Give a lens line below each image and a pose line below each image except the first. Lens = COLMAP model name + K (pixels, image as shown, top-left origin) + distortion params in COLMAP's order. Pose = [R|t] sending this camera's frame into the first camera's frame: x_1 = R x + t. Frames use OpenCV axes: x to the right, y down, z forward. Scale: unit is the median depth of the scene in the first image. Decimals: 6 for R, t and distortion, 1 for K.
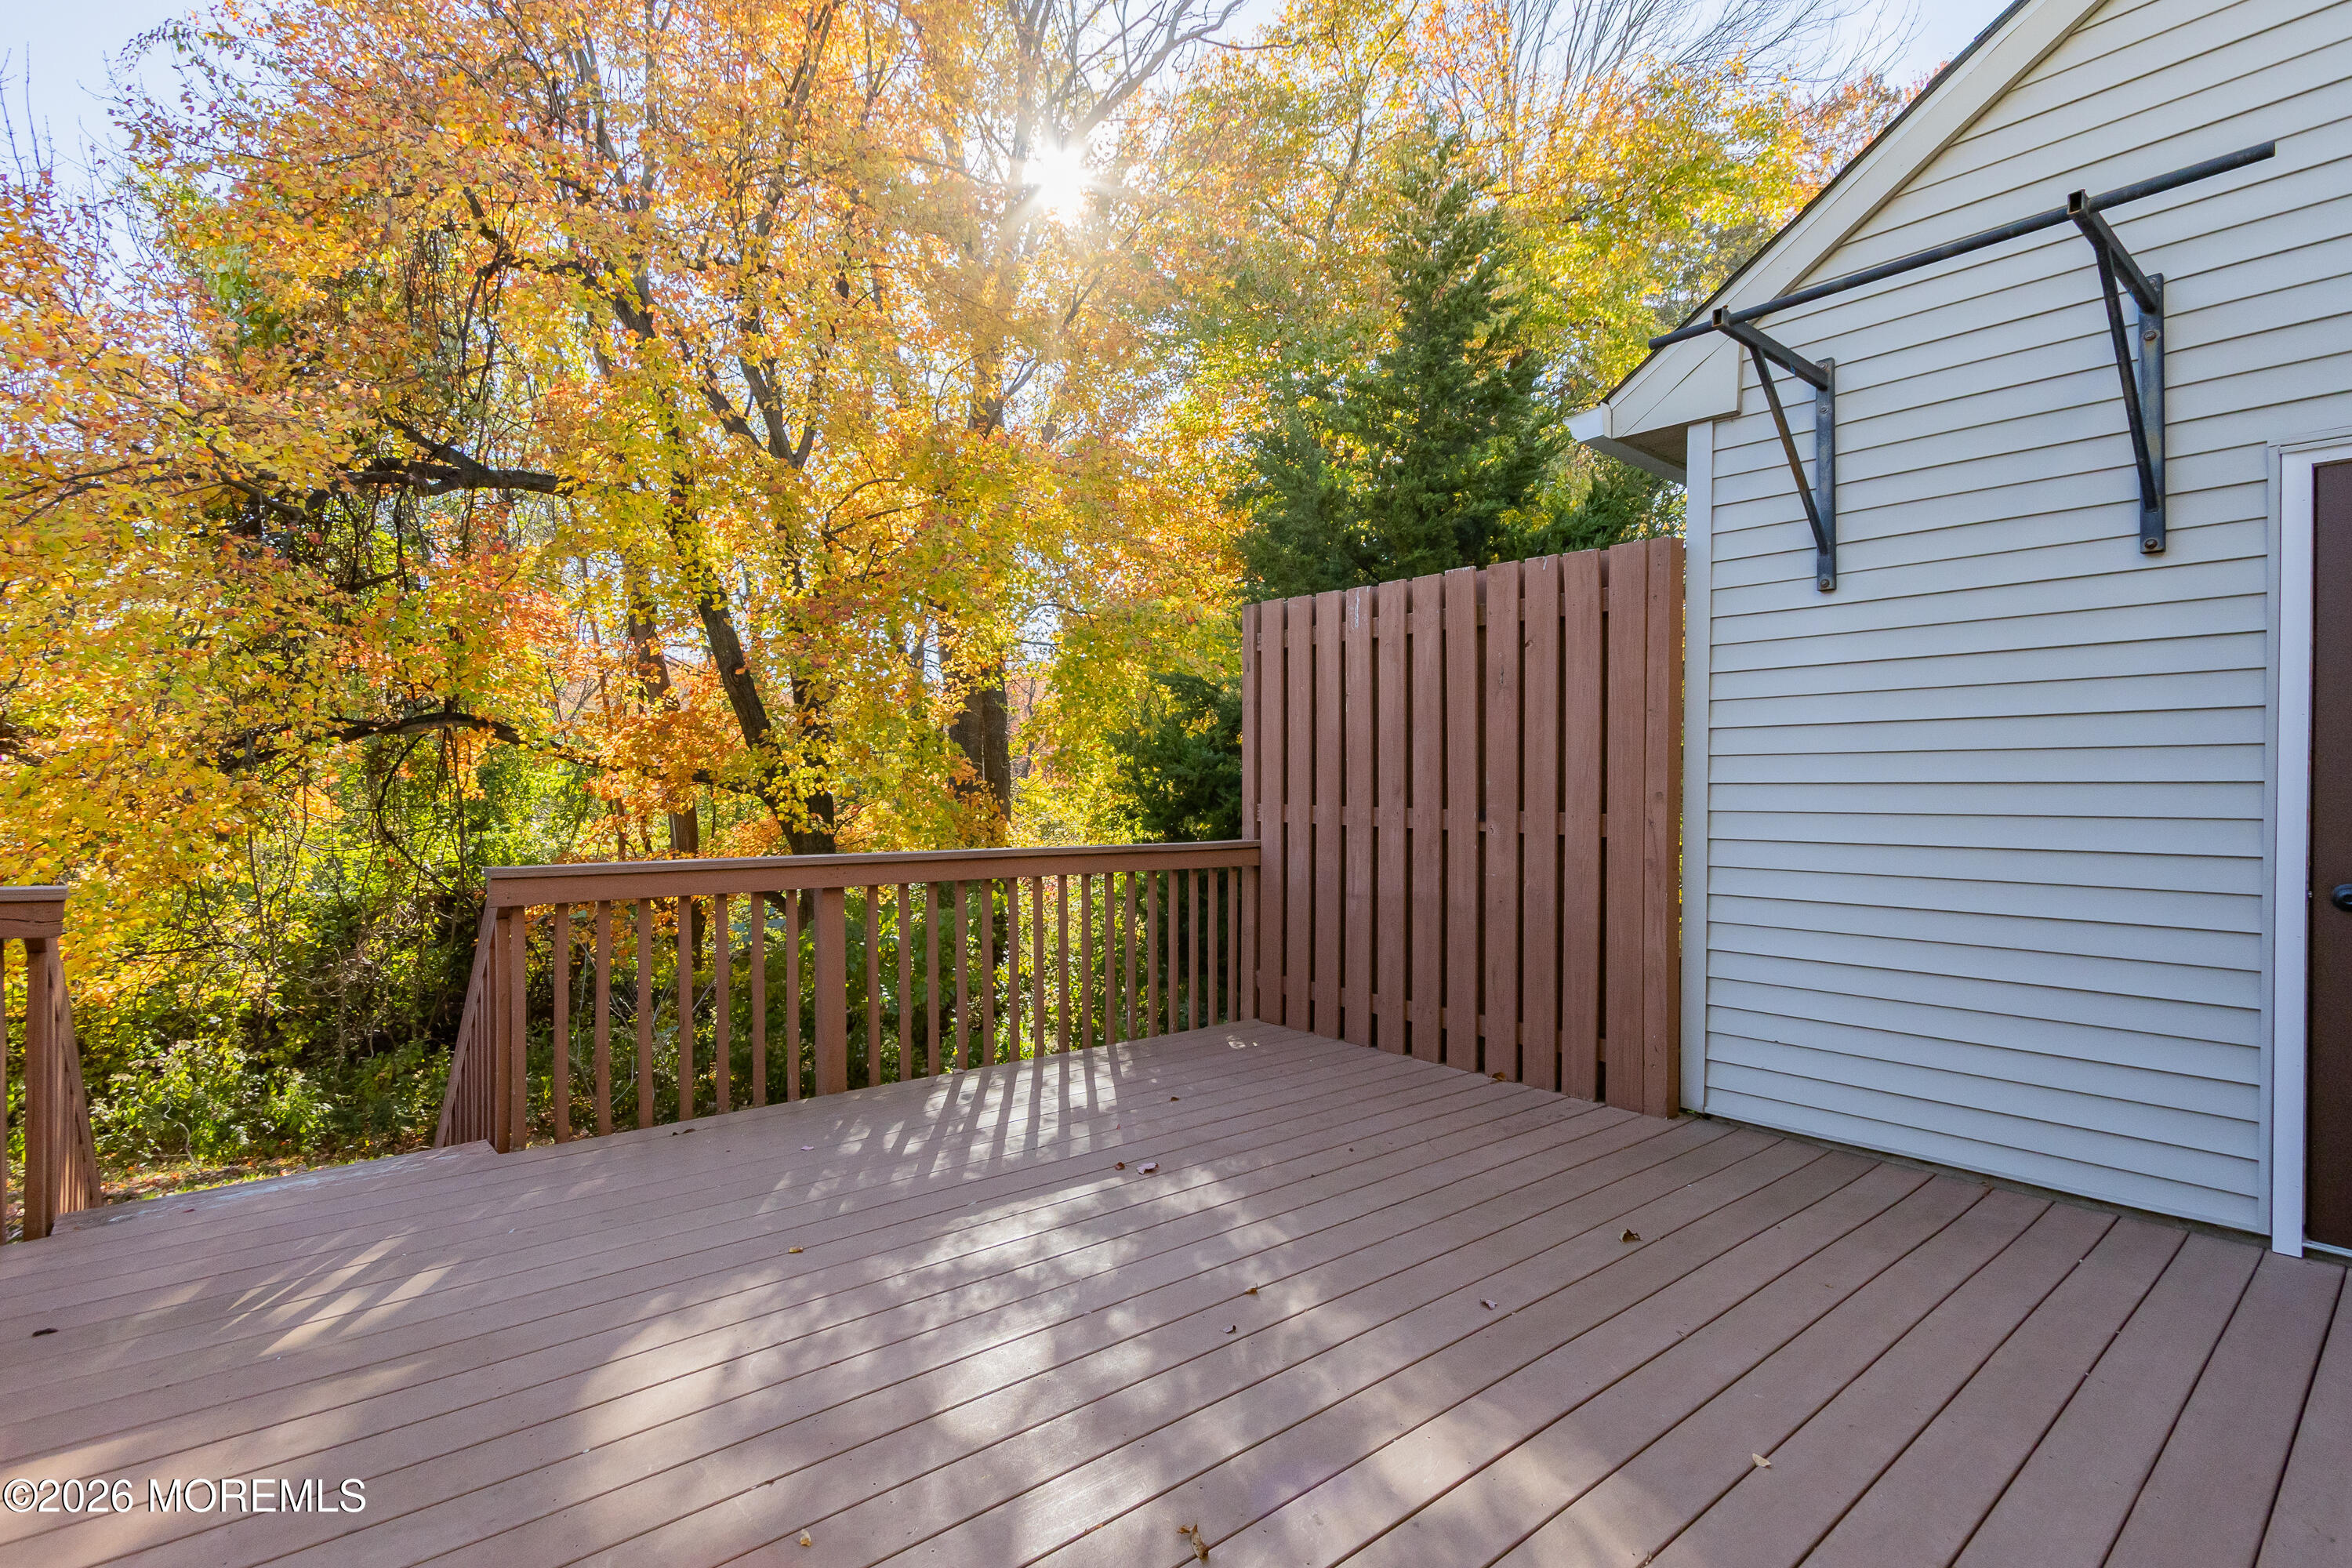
lens RADIAL K [[1092.2, 0, 1184.8], [0, 1092.2, 783.4], [0, 0, 1]] dist [0.005398, 0.001465]
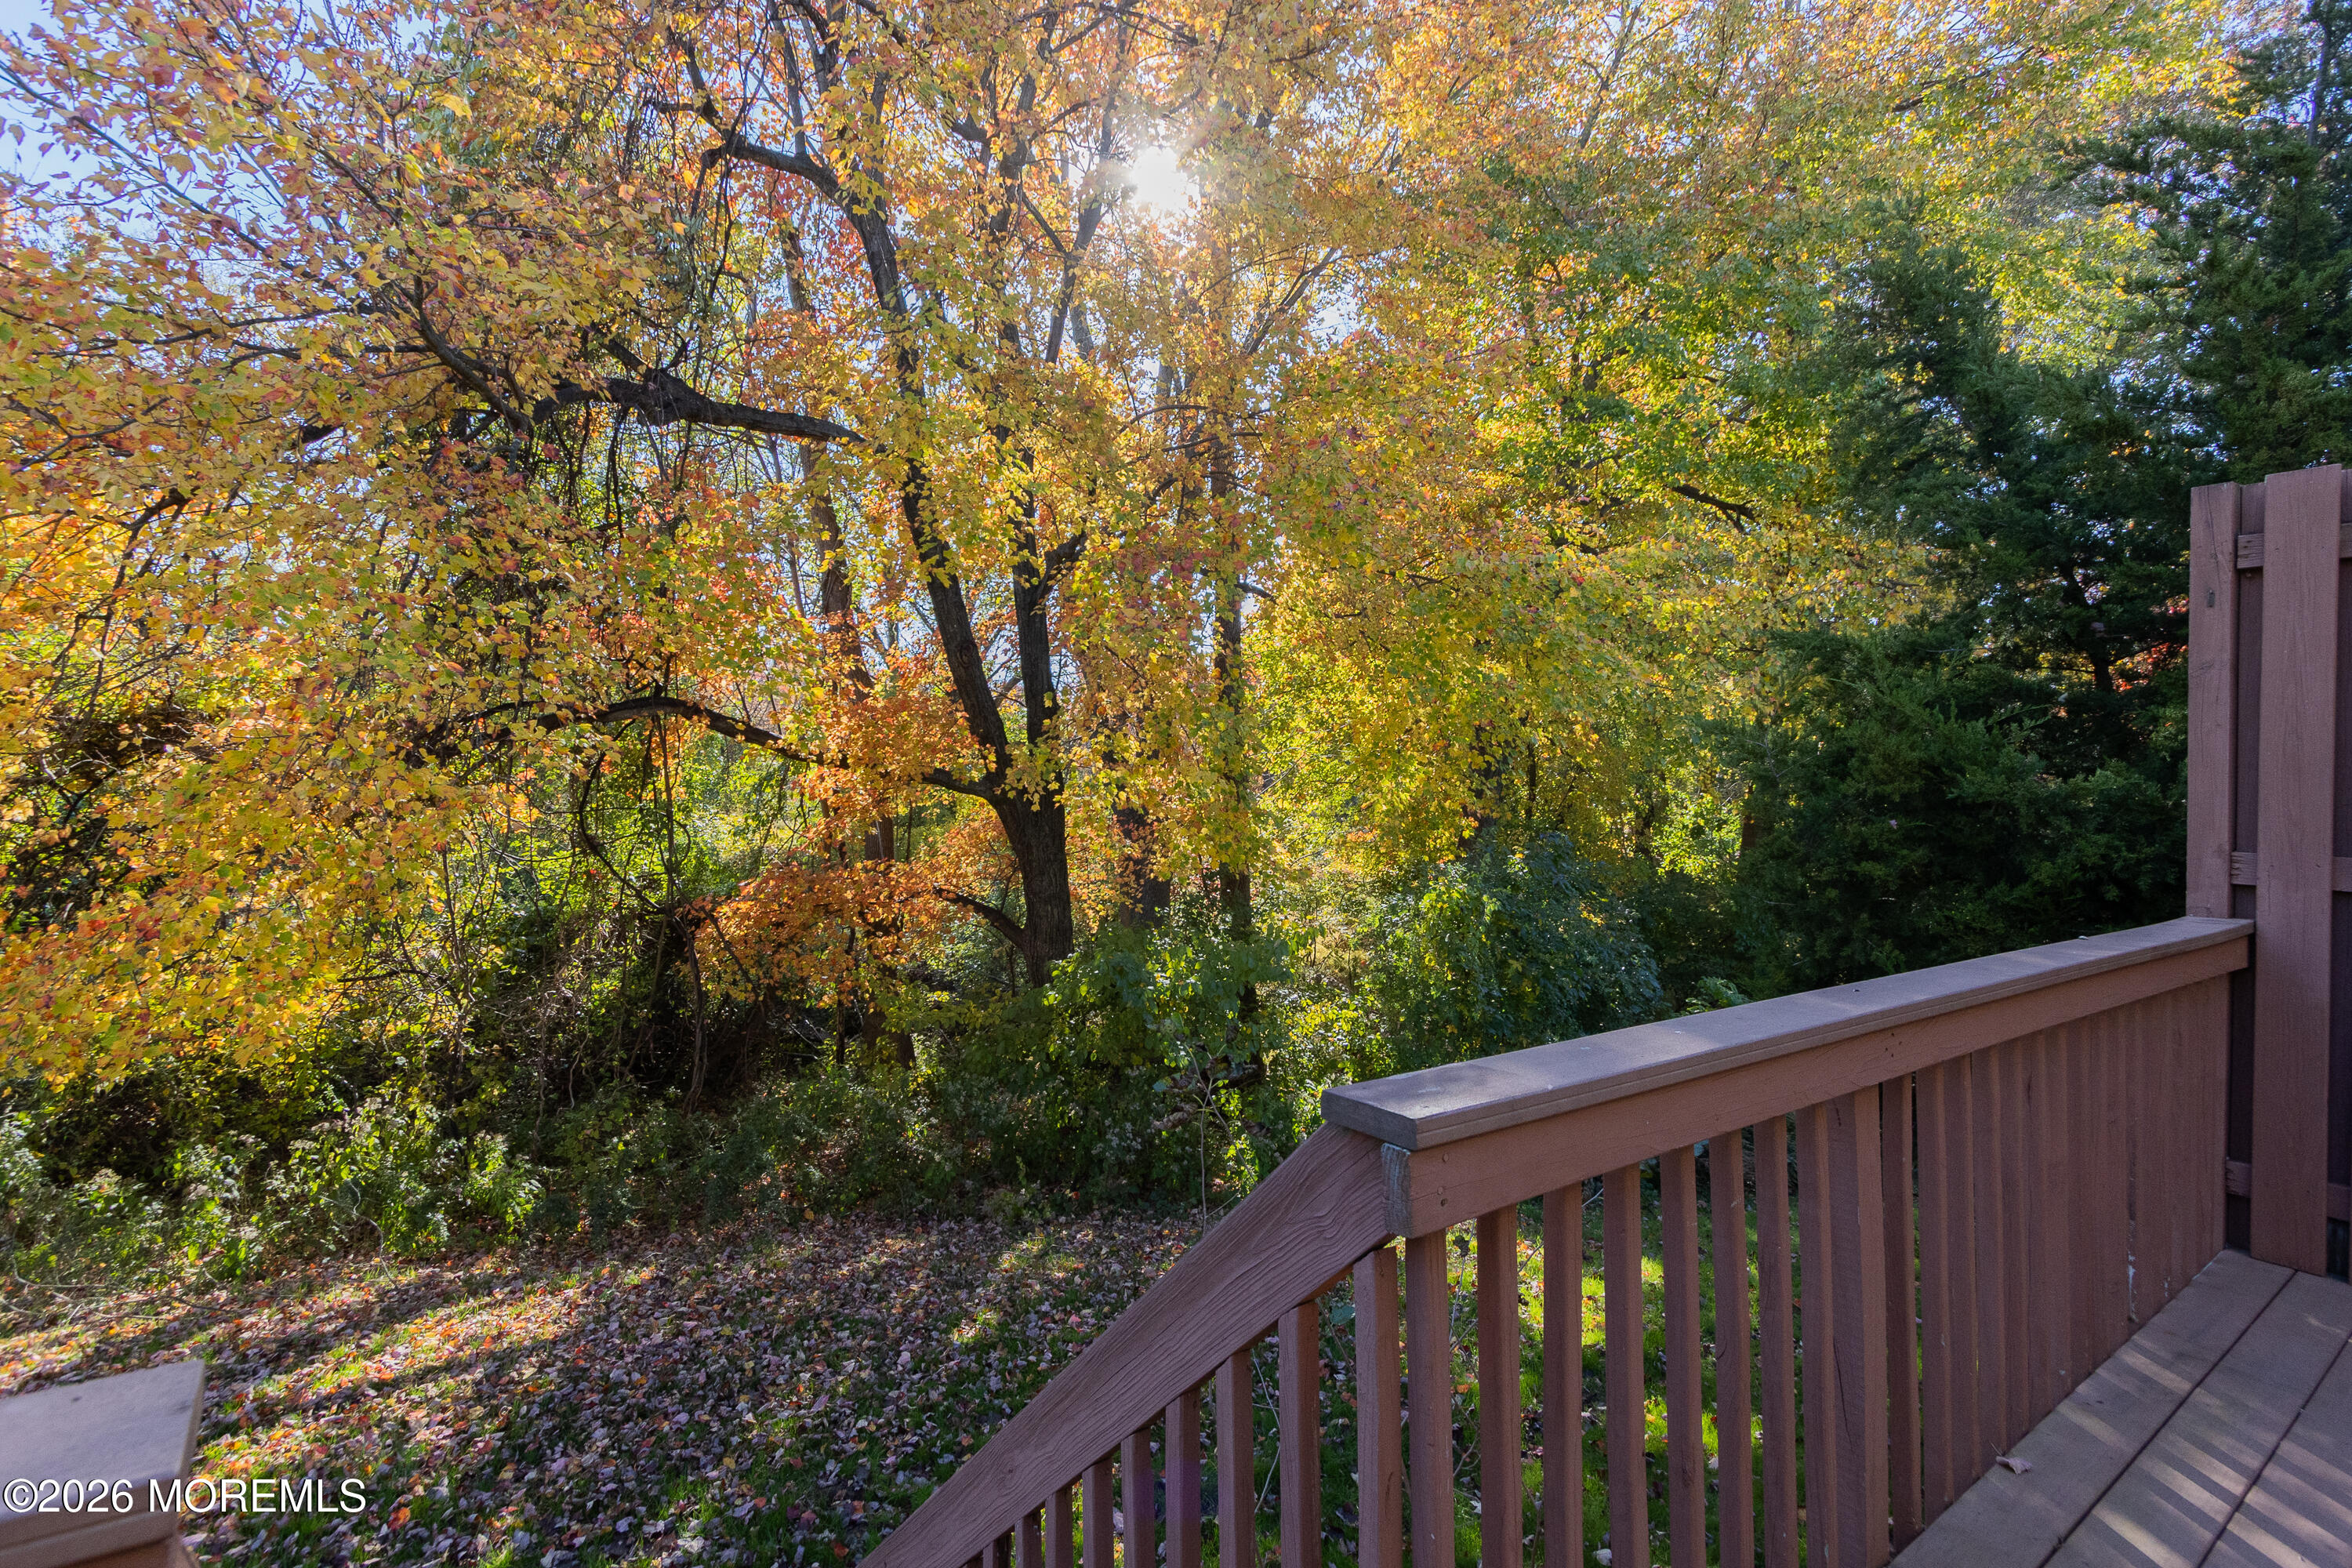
lens RADIAL K [[1092.2, 0, 1168.0], [0, 1092.2, 785.4], [0, 0, 1]] dist [0.005398, 0.001465]
pose [[0.995427, 0.009913, -0.095008, -0.253833], [-0.009227, 0.999928, 0.007654, -0.008776], [0.095077, -0.006742, 0.995447, 0.254018]]
